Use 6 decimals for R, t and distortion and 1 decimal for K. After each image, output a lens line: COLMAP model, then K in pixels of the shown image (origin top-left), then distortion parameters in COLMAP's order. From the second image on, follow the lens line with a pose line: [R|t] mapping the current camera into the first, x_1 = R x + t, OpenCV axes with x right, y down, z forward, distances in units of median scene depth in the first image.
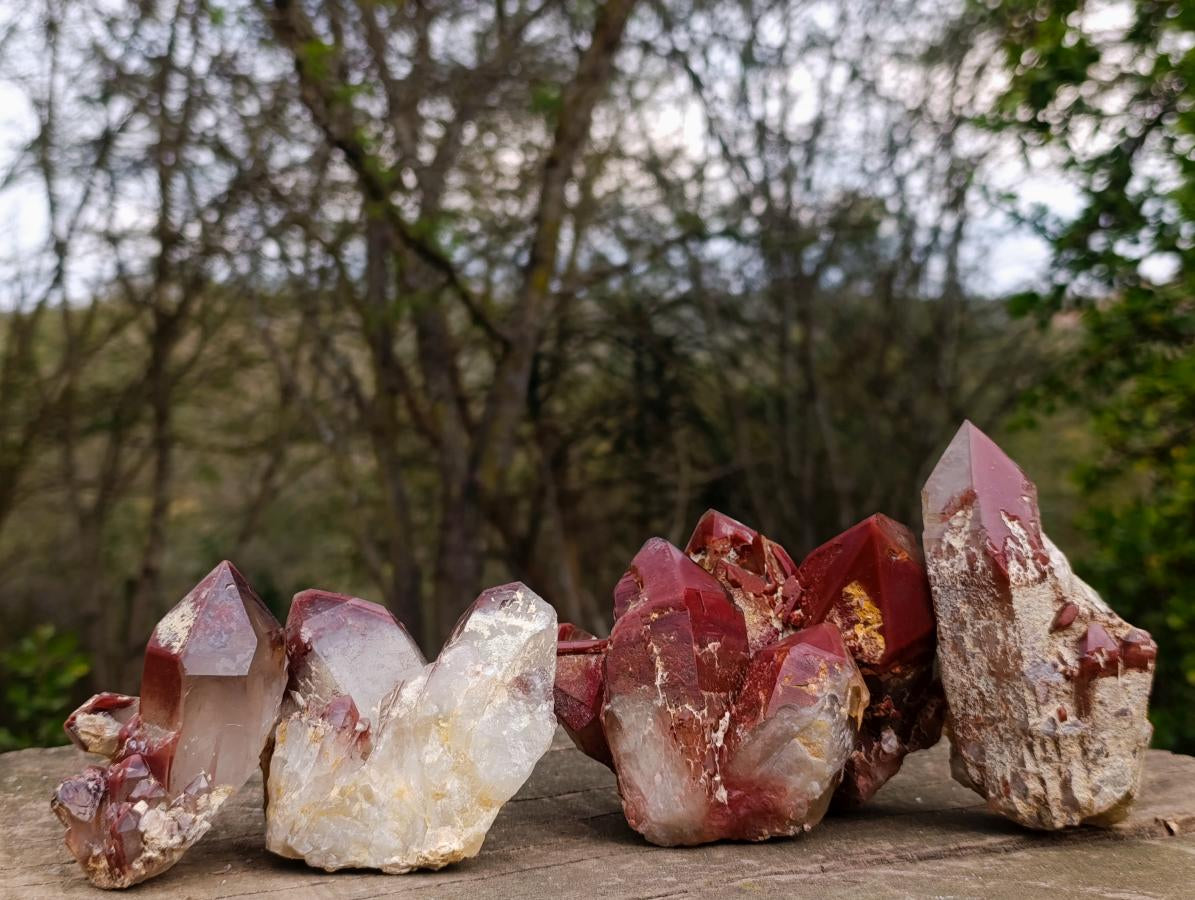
lens RADIAL K [[1751.6, 0, 612.6], [0, 1751.6, 440.2], [0, 0, 1]] dist [0.330386, -1.752125]
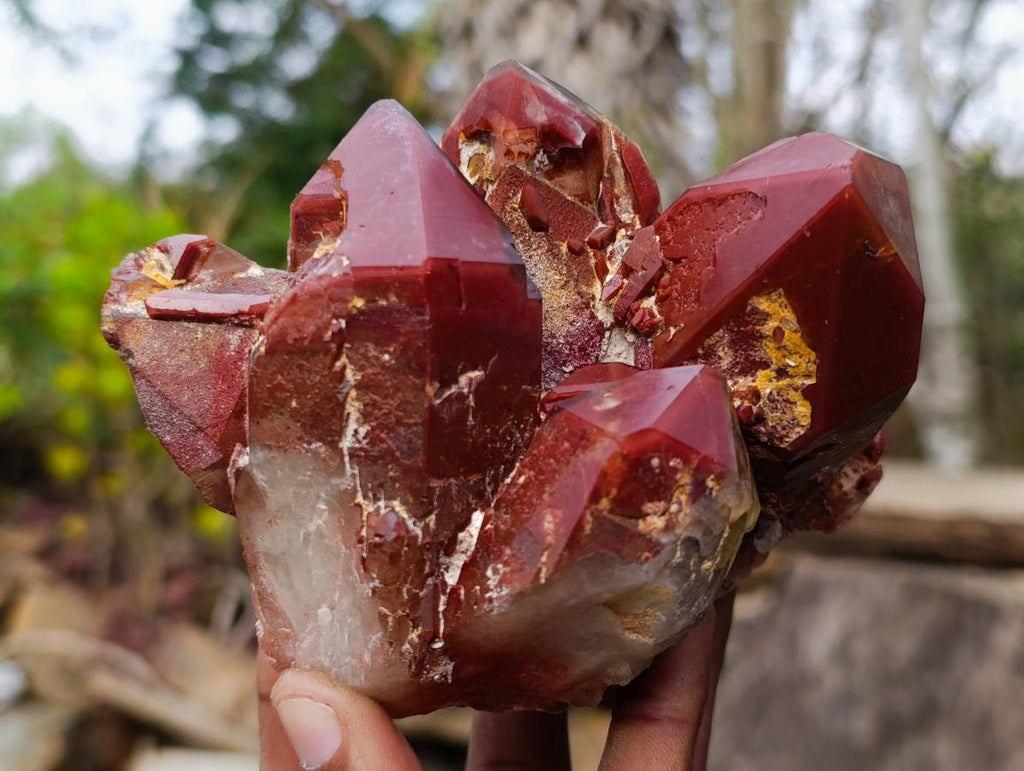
lens RADIAL K [[1501.0, 0, 524.9], [0, 1501.0, 377.1], [0, 0, 1]] dist [0.330386, -1.752125]
pose [[0.988823, 0.119643, 0.088962, 0.035338], [-0.145894, 0.899420, 0.412017, -0.059185], [-0.030719, -0.420391, 0.906823, 0.622719]]
